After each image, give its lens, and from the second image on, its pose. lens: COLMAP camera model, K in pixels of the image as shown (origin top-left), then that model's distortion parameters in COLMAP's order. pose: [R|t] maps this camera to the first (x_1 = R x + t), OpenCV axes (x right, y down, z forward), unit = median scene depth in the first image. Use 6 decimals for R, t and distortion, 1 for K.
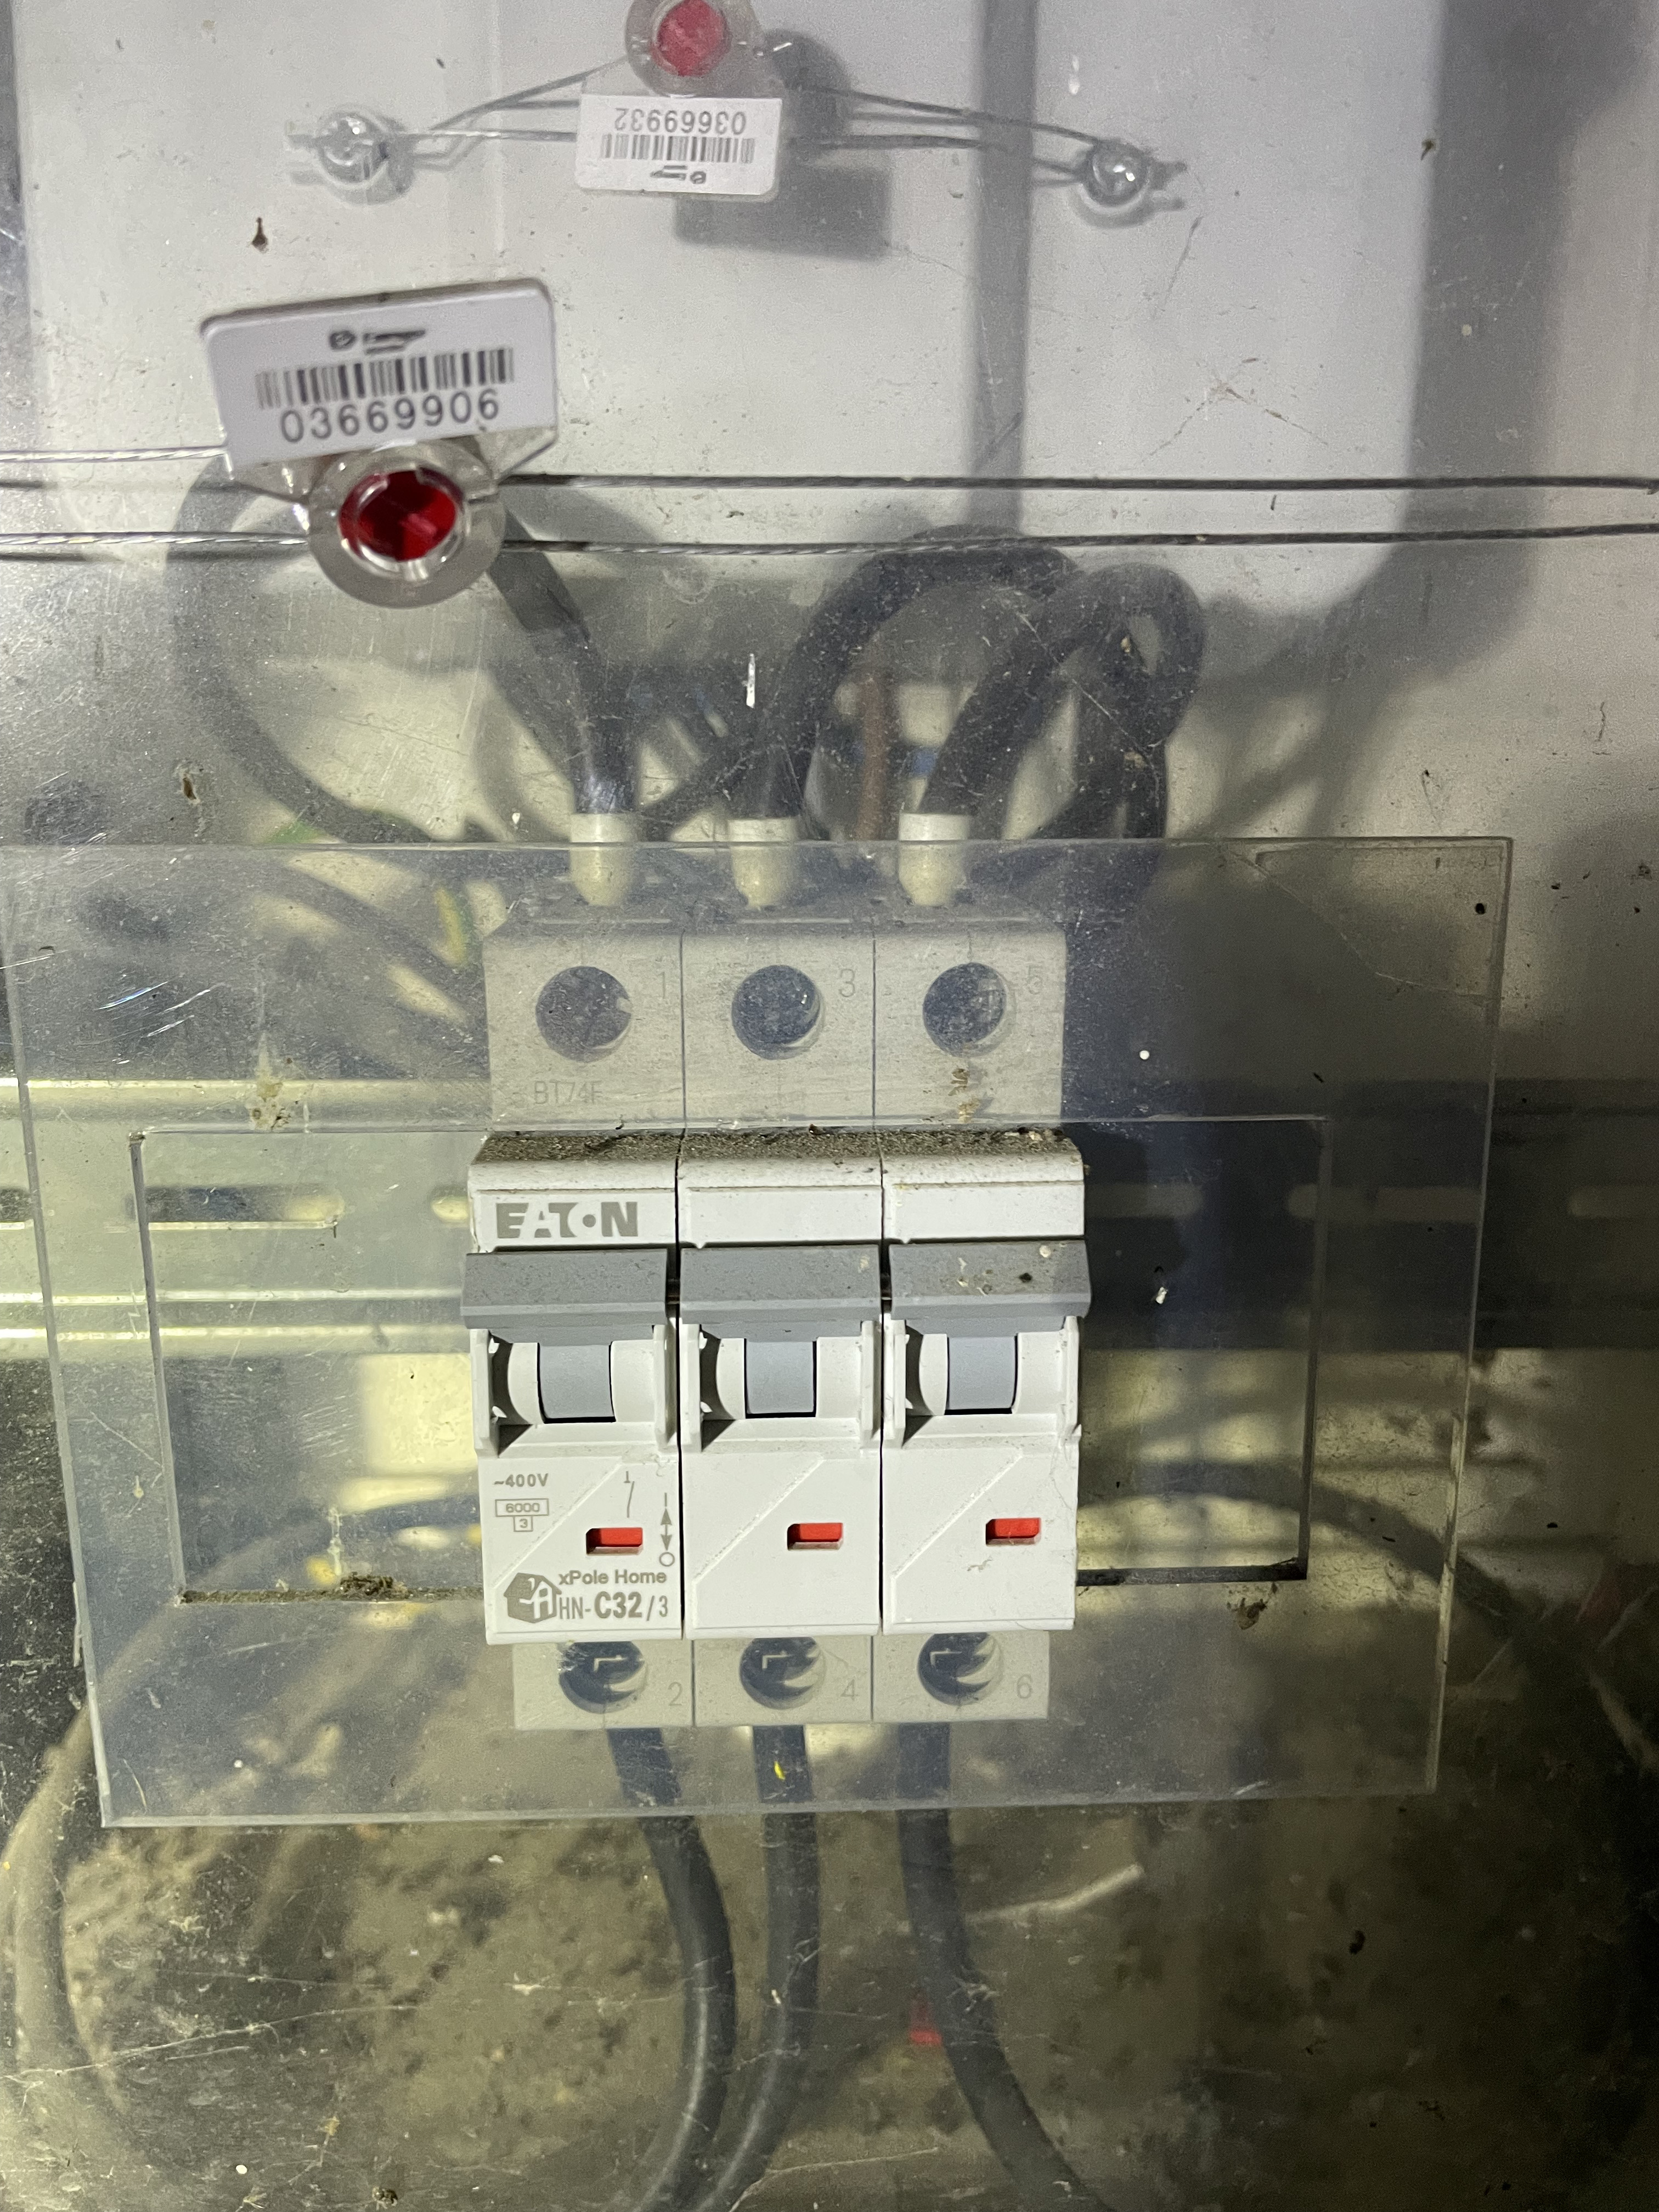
lens RADIAL K [[1674.1, 0, 830.9], [0, 1674.1, 1103.0], [0, 0, 1]] dist [0.061181, -0.073351]
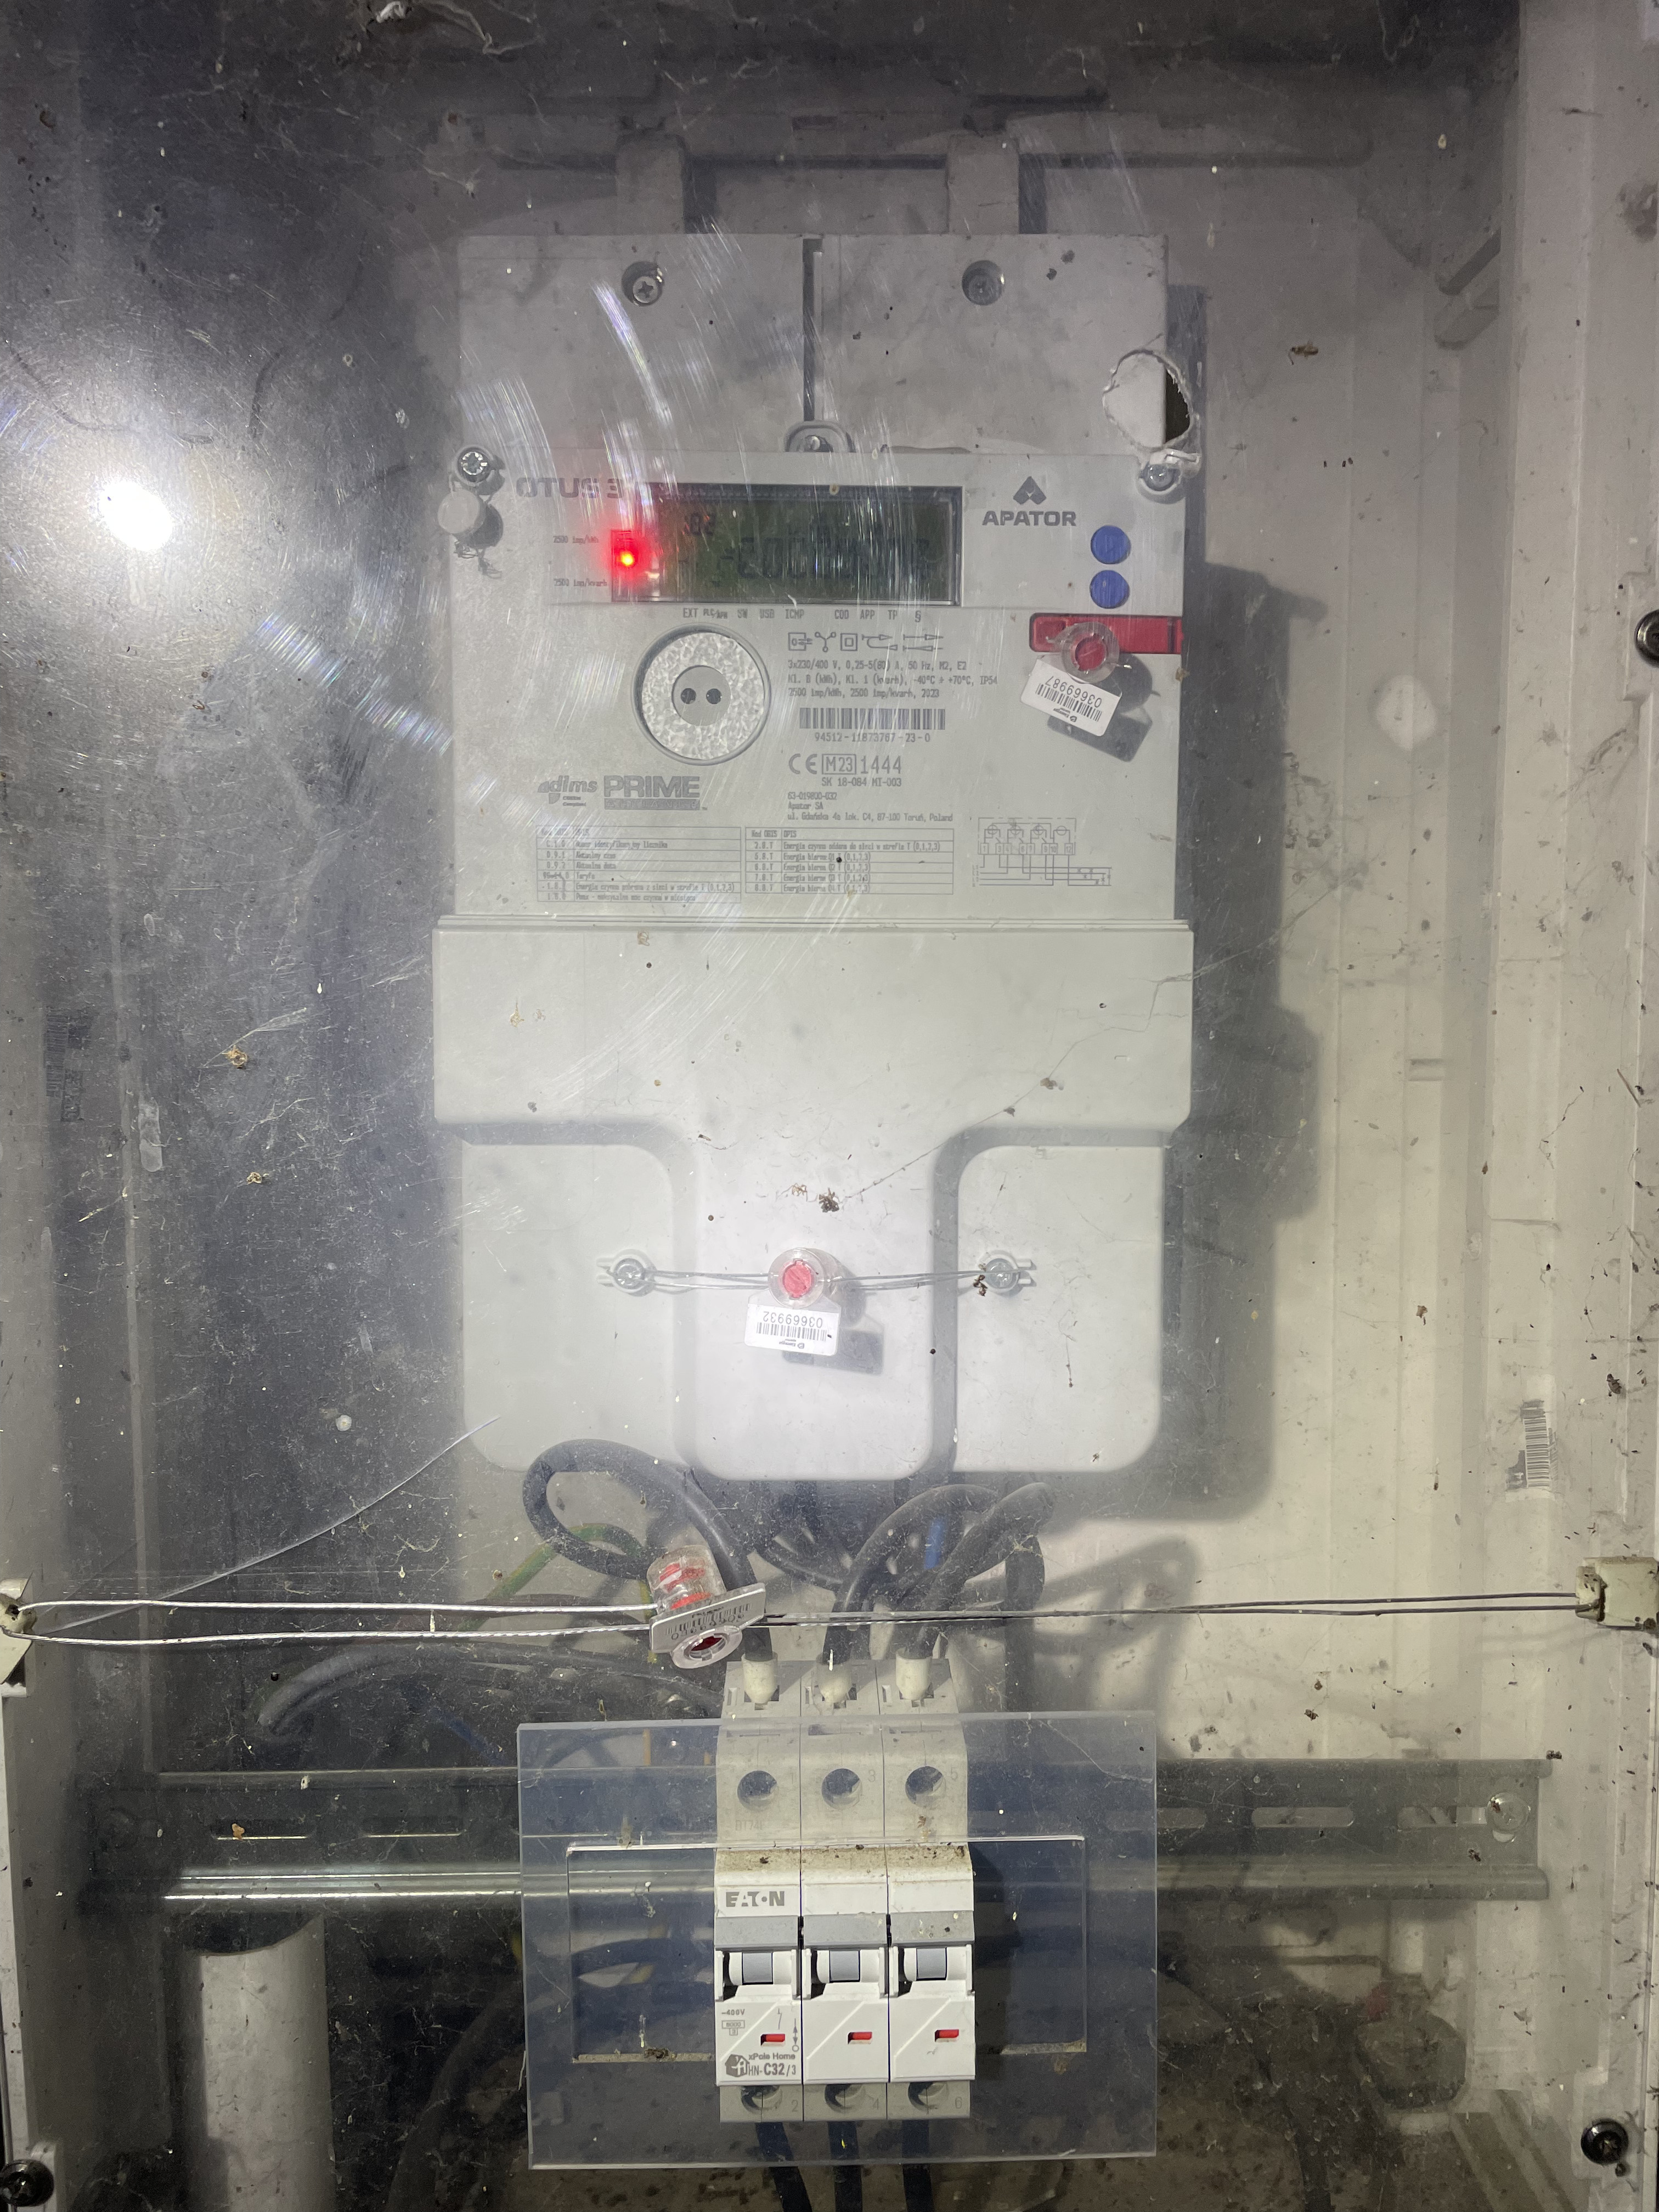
lens RADIAL K [[1674.1, 0, 822.6], [0, 1674.1, 1115.2], [0, 0, 1]] dist [0.061181, -0.073351]
pose [[0.999704, -0.007058, -0.023277, 0.002428], [0.003508, 0.988806, -0.149164, -0.611804], [0.024070, 0.149038, 0.988538, -1.403487]]
